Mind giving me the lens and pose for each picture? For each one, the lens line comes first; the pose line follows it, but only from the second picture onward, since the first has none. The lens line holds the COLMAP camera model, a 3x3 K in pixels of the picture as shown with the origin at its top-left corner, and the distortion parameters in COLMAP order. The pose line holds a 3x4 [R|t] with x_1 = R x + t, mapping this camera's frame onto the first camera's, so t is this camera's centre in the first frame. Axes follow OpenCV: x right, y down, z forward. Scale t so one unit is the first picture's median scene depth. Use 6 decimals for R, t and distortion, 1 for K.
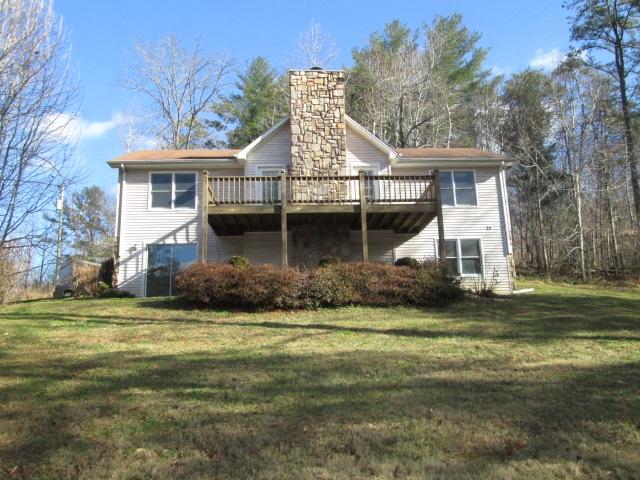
lens RADIAL K [[534.9, 0, 320.0], [0, 534.9, 240.0], [0, 0, 1]] dist [-0.014980, 0.004450]
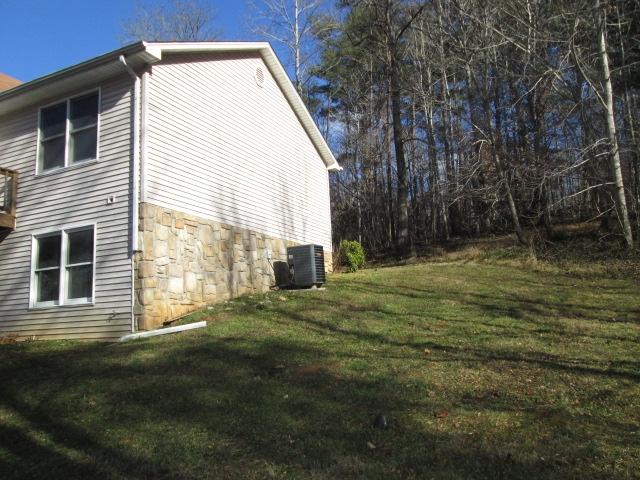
lens RADIAL K [[534.9, 0, 320.0], [0, 534.9, 240.0], [0, 0, 1]] dist [-0.014980, 0.004450]
pose [[0.869410, -0.096064, -0.484663, 0.707198], [0.122664, 0.992173, 0.023384, 0.024913], [0.478623, -0.079782, 0.874389, 0.661237]]
